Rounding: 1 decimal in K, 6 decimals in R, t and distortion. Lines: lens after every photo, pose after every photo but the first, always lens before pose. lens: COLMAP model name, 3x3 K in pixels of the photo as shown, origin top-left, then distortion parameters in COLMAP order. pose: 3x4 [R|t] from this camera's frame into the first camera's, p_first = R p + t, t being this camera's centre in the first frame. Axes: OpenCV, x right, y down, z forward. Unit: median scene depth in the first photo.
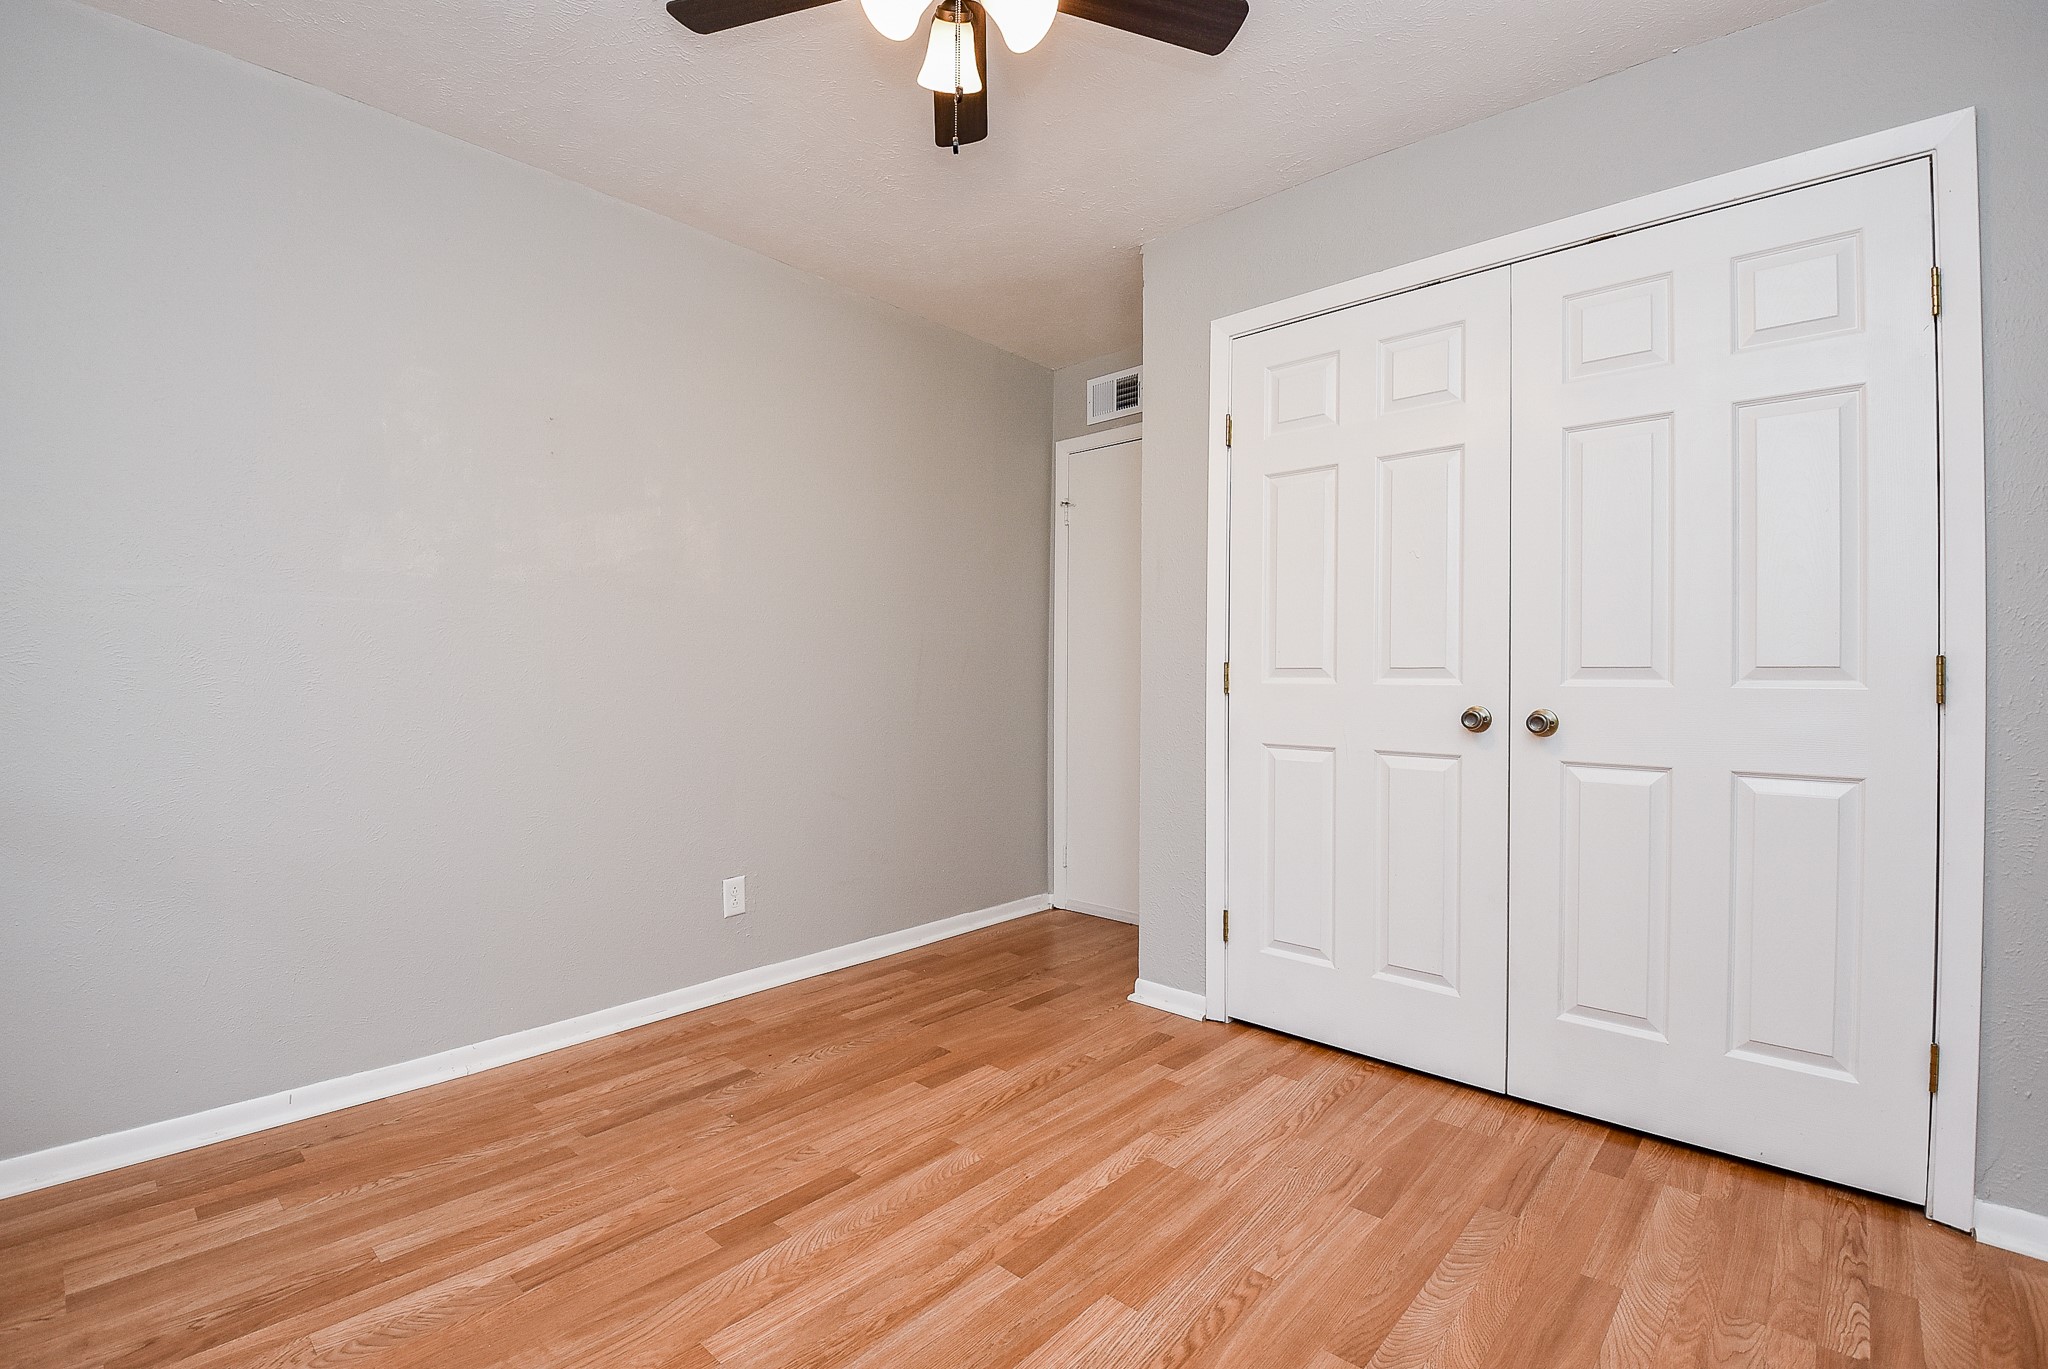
lens RADIAL K [[920.8, 0, 1028.0], [0, 920.8, 669.2], [0, 0, 1]] dist [0.012909, -0.019772]
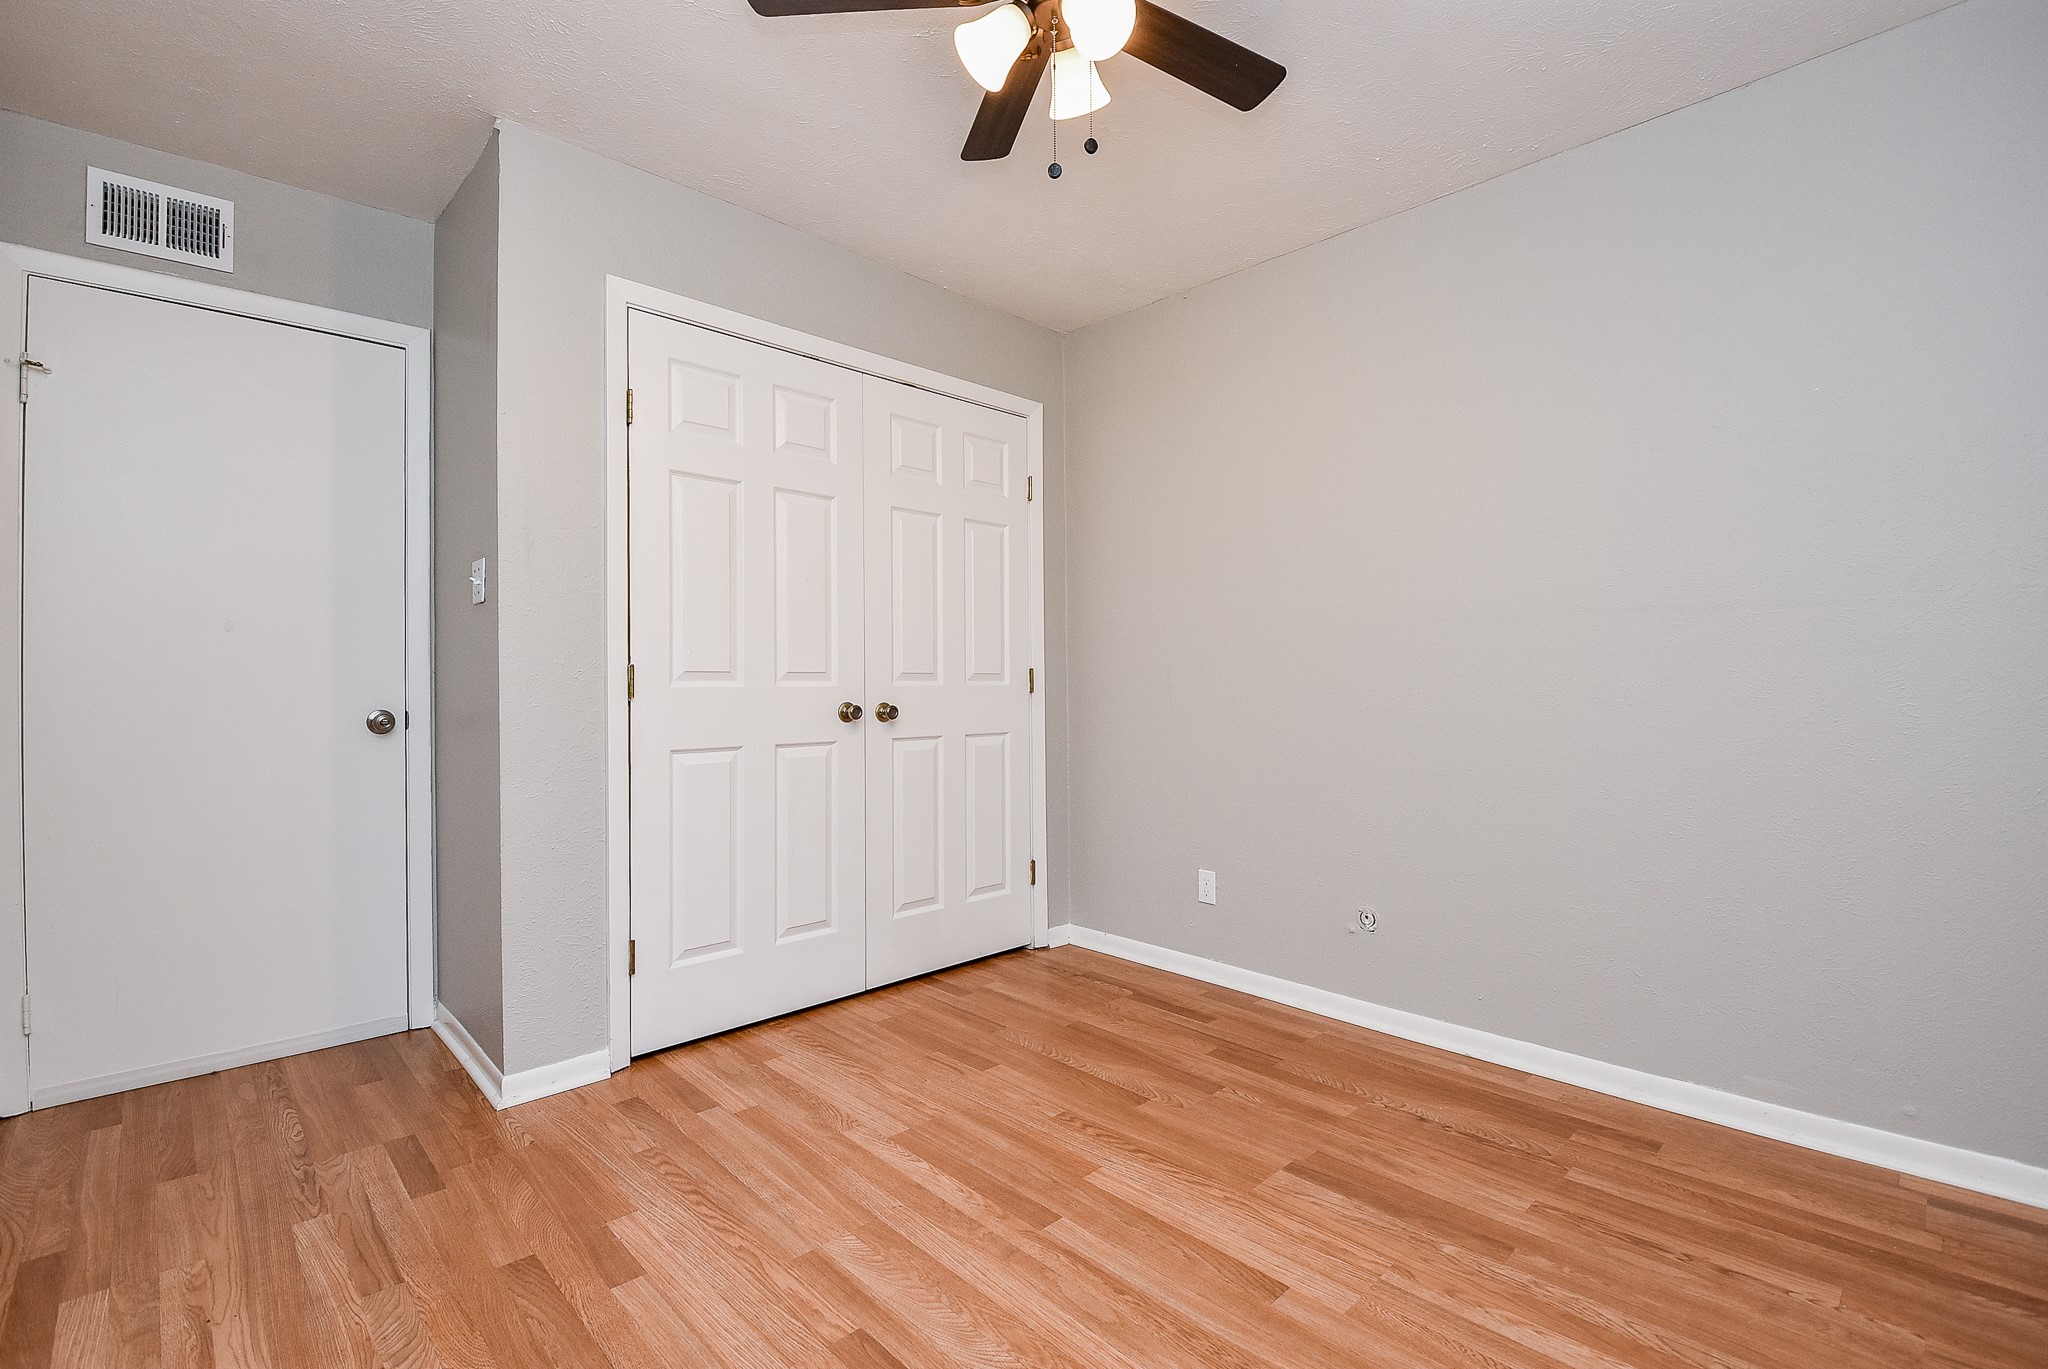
lens RADIAL K [[906.7, 0, 1010.2], [0, 906.7, 681.3], [0, 0, 1]] dist [0.018590, -0.025509]
pose [[0.081140, -0.005909, 0.996685, -0.936829], [-0.004563, 0.999970, 0.006300, 0.002537], [-0.996692, -0.005059, 0.081110, 0.824793]]
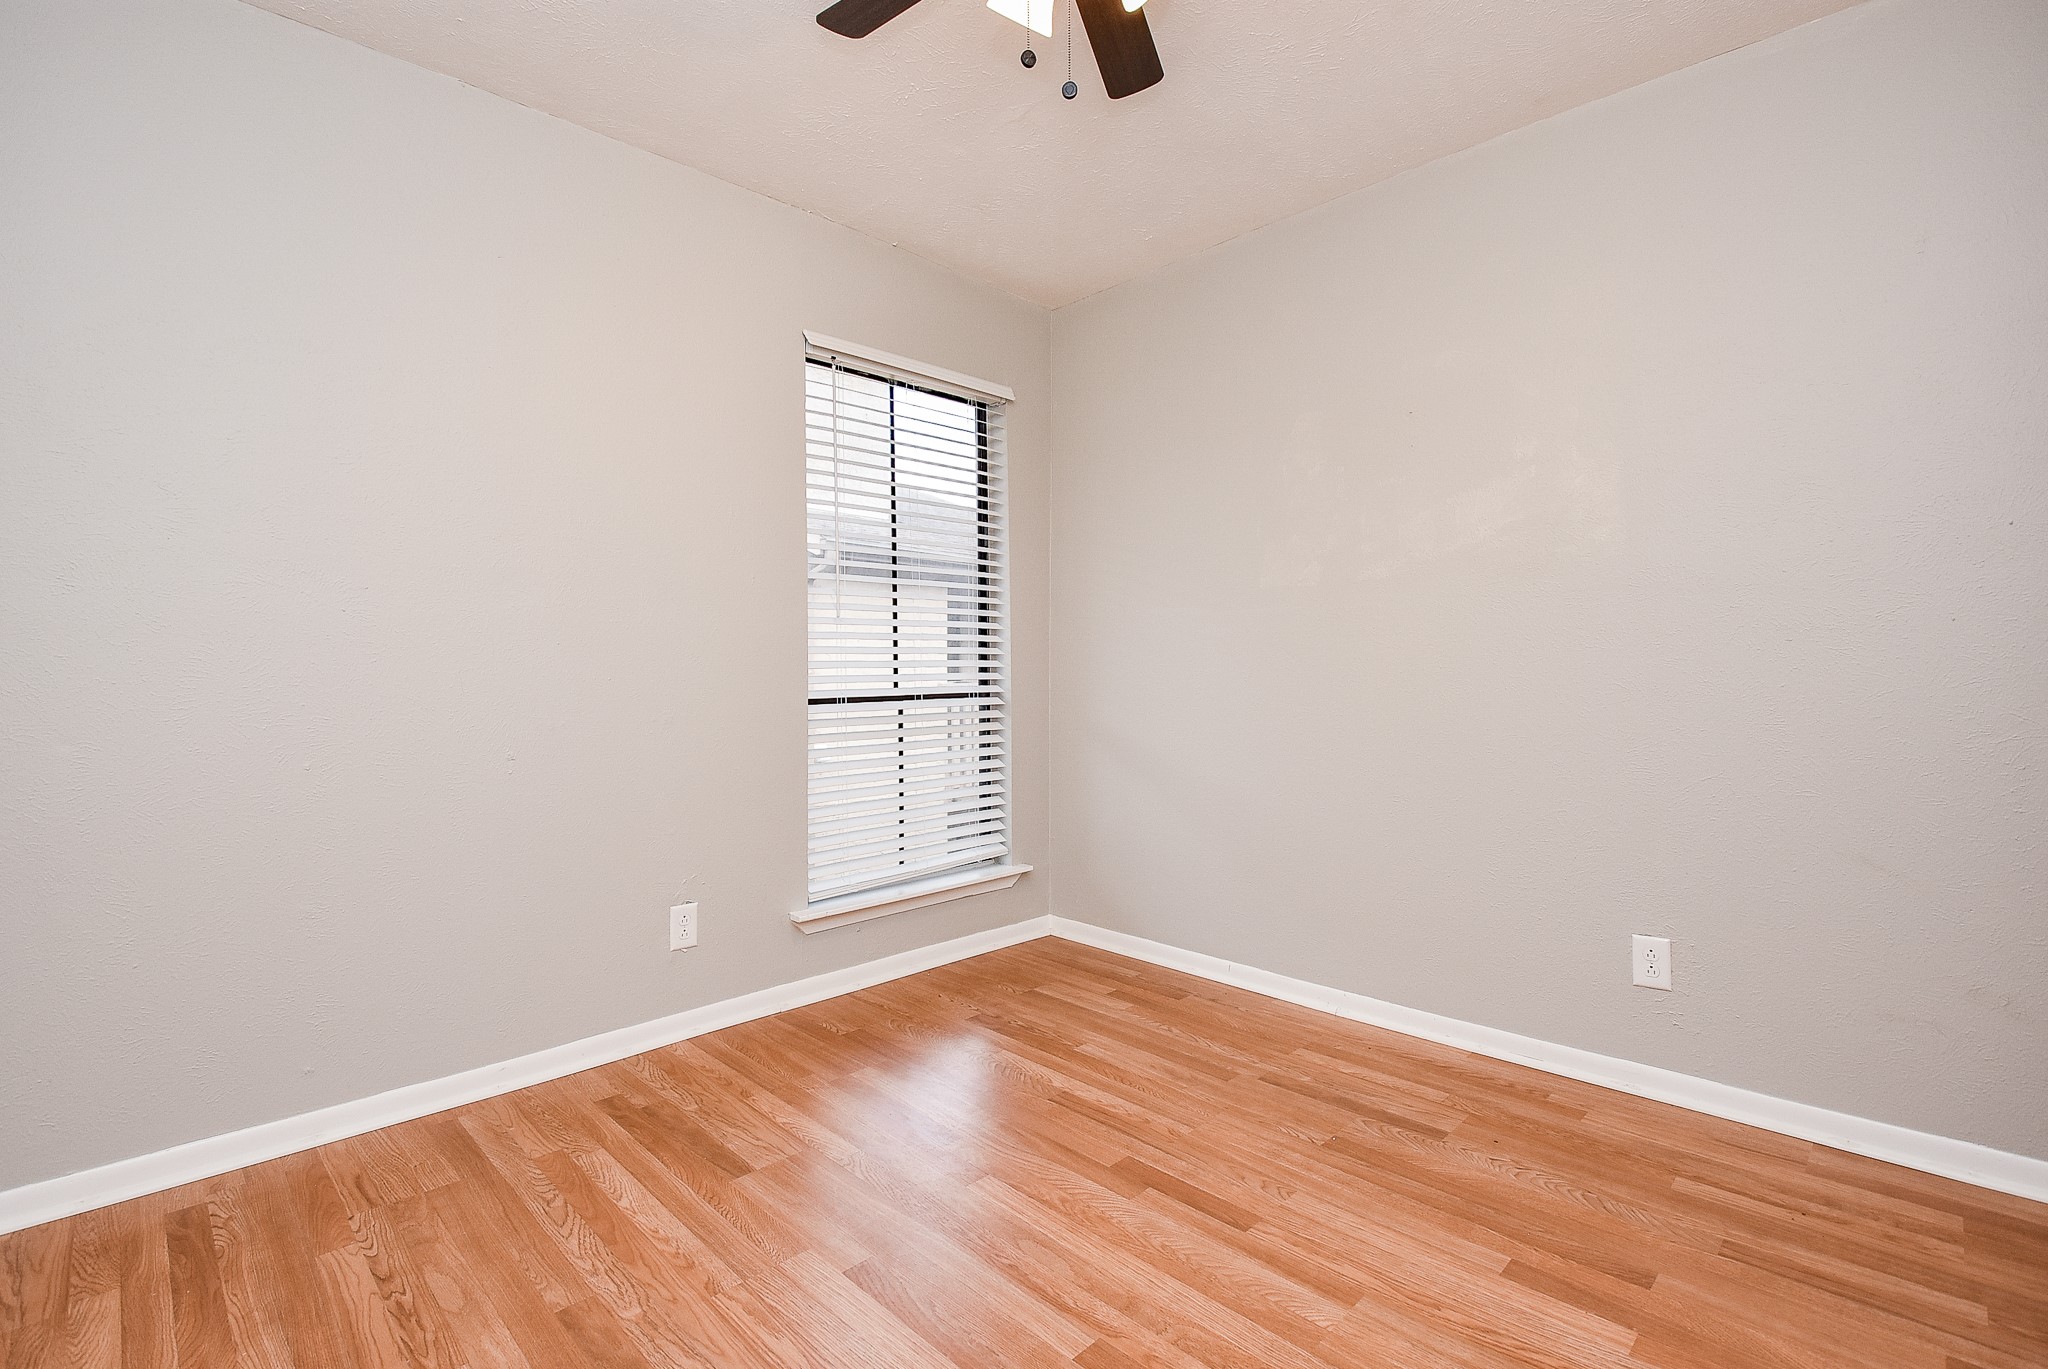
lens RADIAL K [[930.7, 0, 1000.4], [0, 930.7, 680.7], [0, 0, 1]] dist [0.001772, -0.015353]
pose [[-0.072446, 0.005780, -0.997356, 0.726004], [0.011920, 0.999917, 0.004929, 0.016660], [0.997301, -0.011532, -0.072509, 0.846554]]
